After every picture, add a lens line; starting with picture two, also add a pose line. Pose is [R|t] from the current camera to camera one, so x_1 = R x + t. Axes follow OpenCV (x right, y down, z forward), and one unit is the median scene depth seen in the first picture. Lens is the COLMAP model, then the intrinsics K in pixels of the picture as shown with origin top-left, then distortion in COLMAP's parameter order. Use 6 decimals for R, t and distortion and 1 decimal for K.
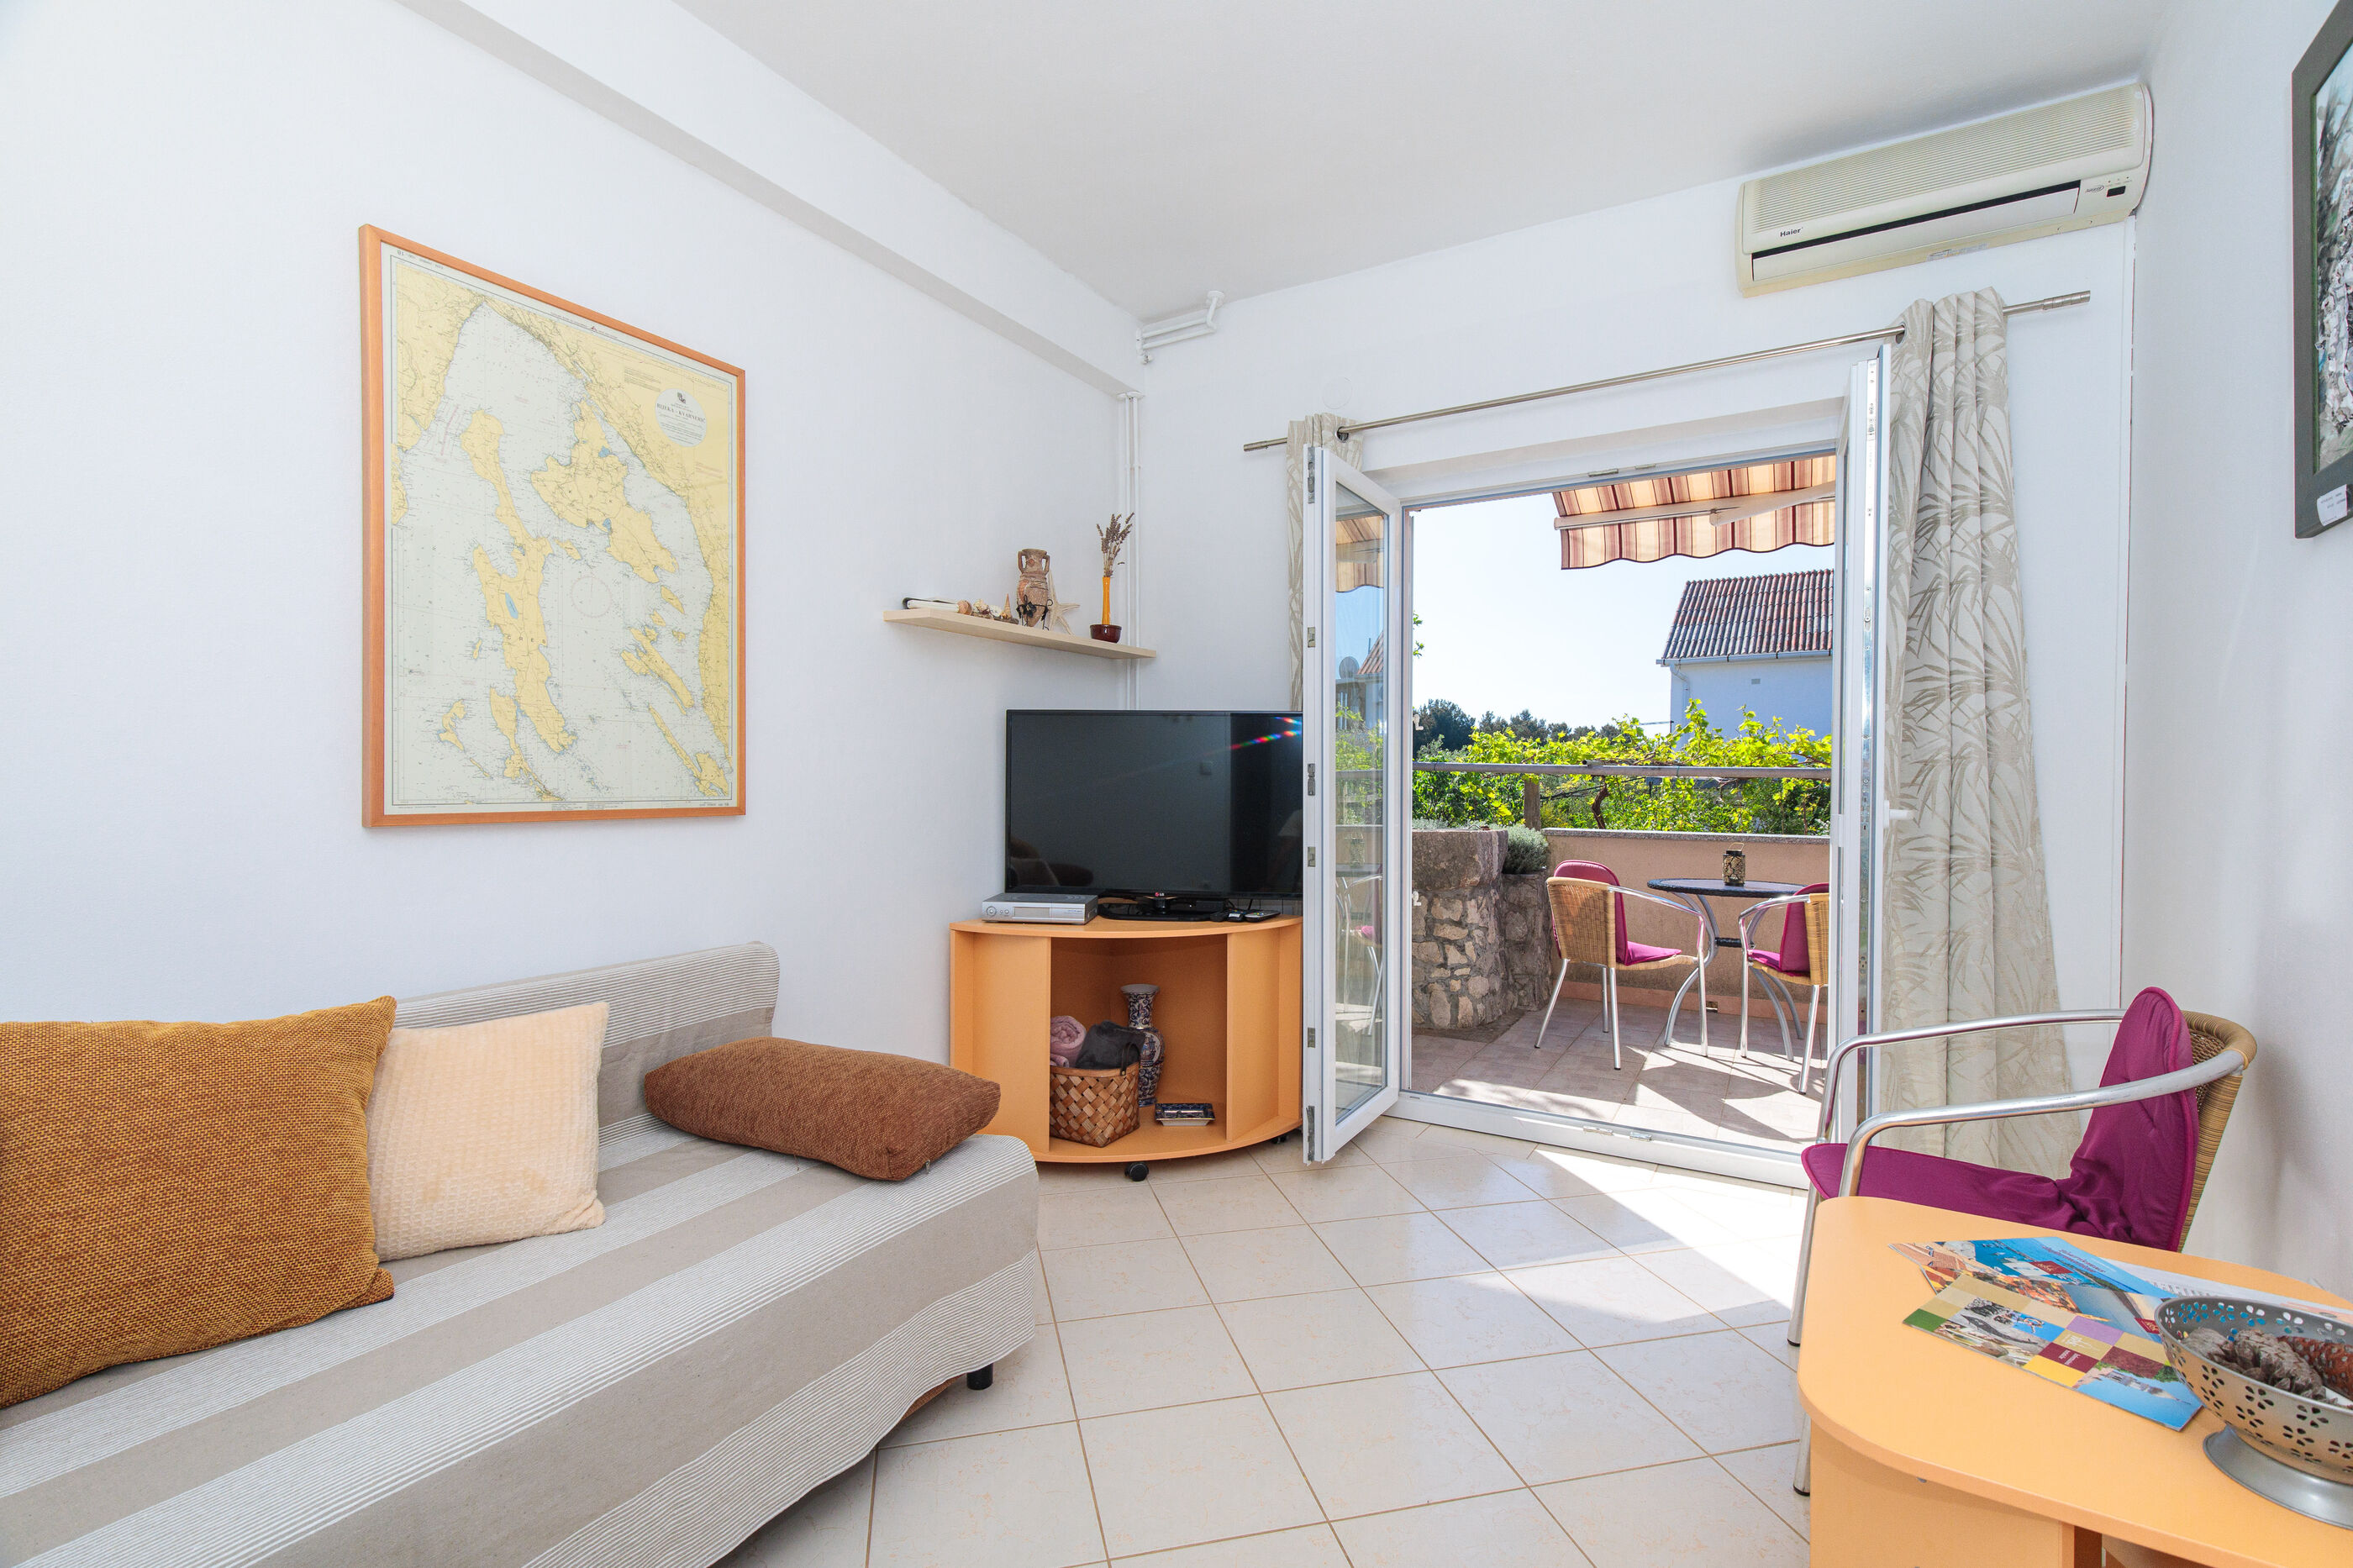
lens RADIAL K [[1058.3, 0, 1186.6], [0, 1058.3, 792.4], [0, 0, 1]] dist [0.001518, 0.000003]
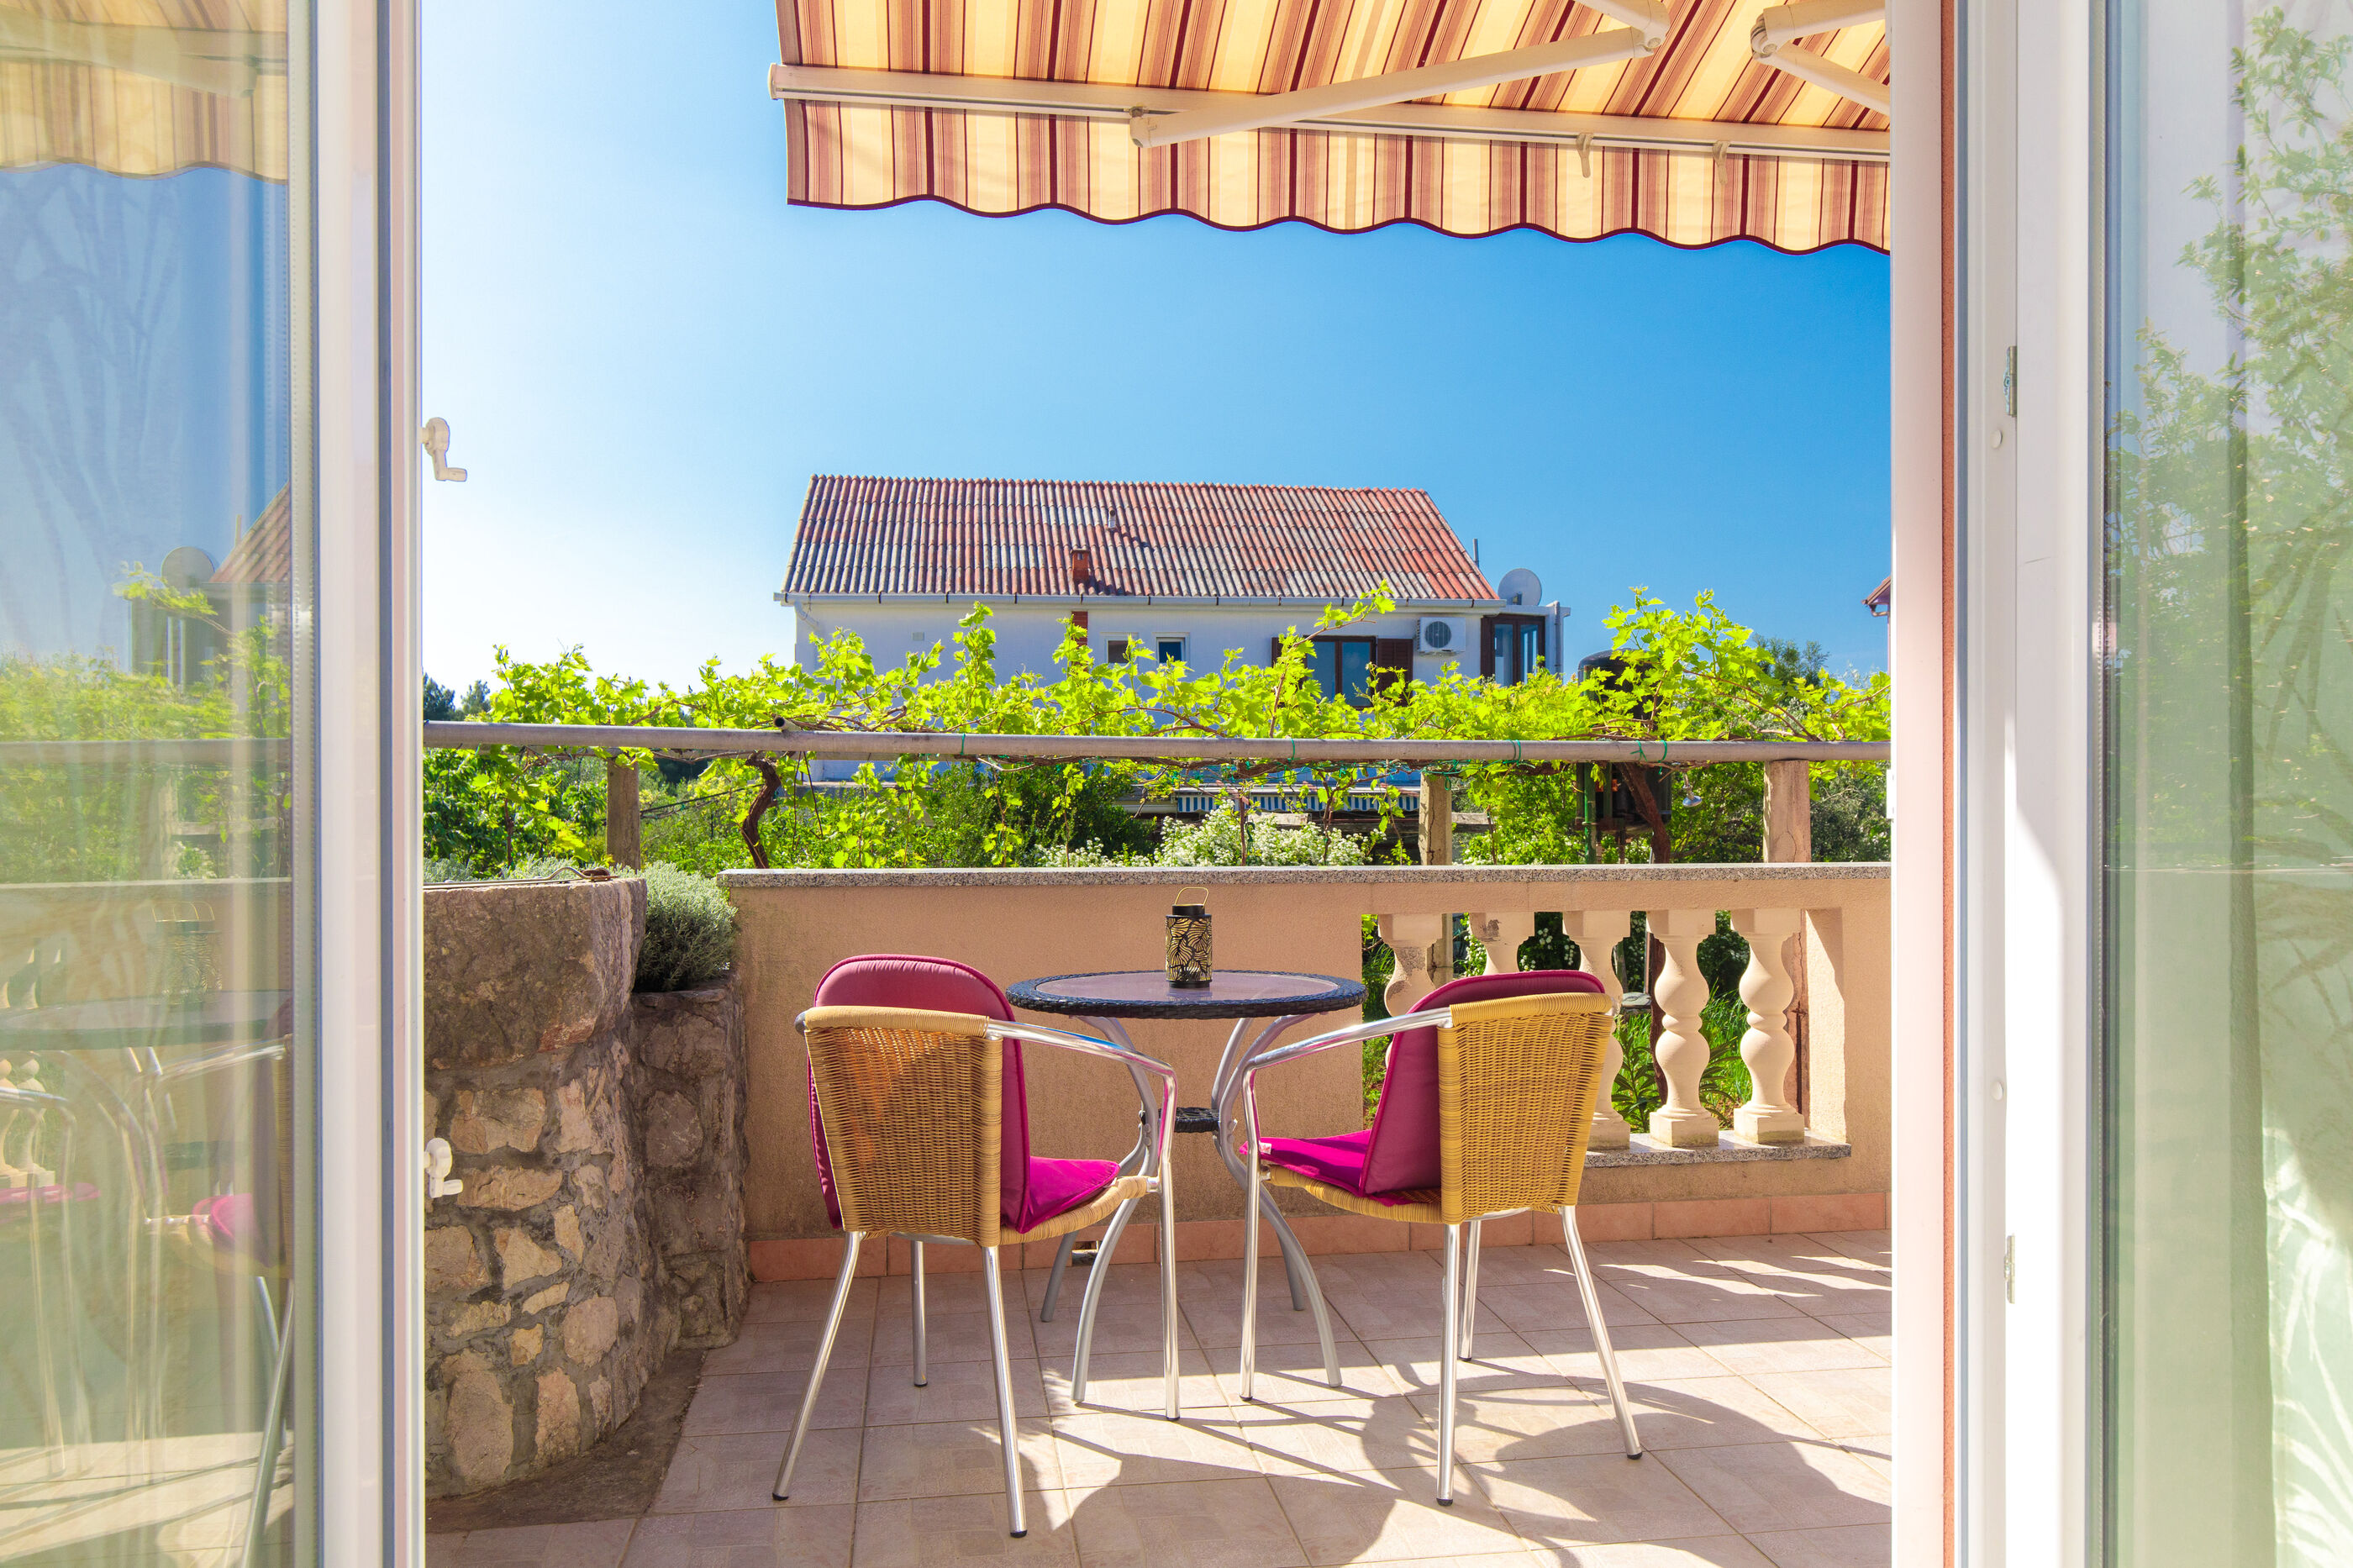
lens RADIAL K [[1706.7, 0, 1176.5], [0, 1706.7, 784.0], [0, 0, 1]] dist [0.002710, 0.000276]
pose [[0.785610, -0.002790, 0.618716, 0.087050], [0.014883, 0.999786, -0.014390, 0.015944], [-0.618543, 0.020514, 0.785483, 0.477215]]
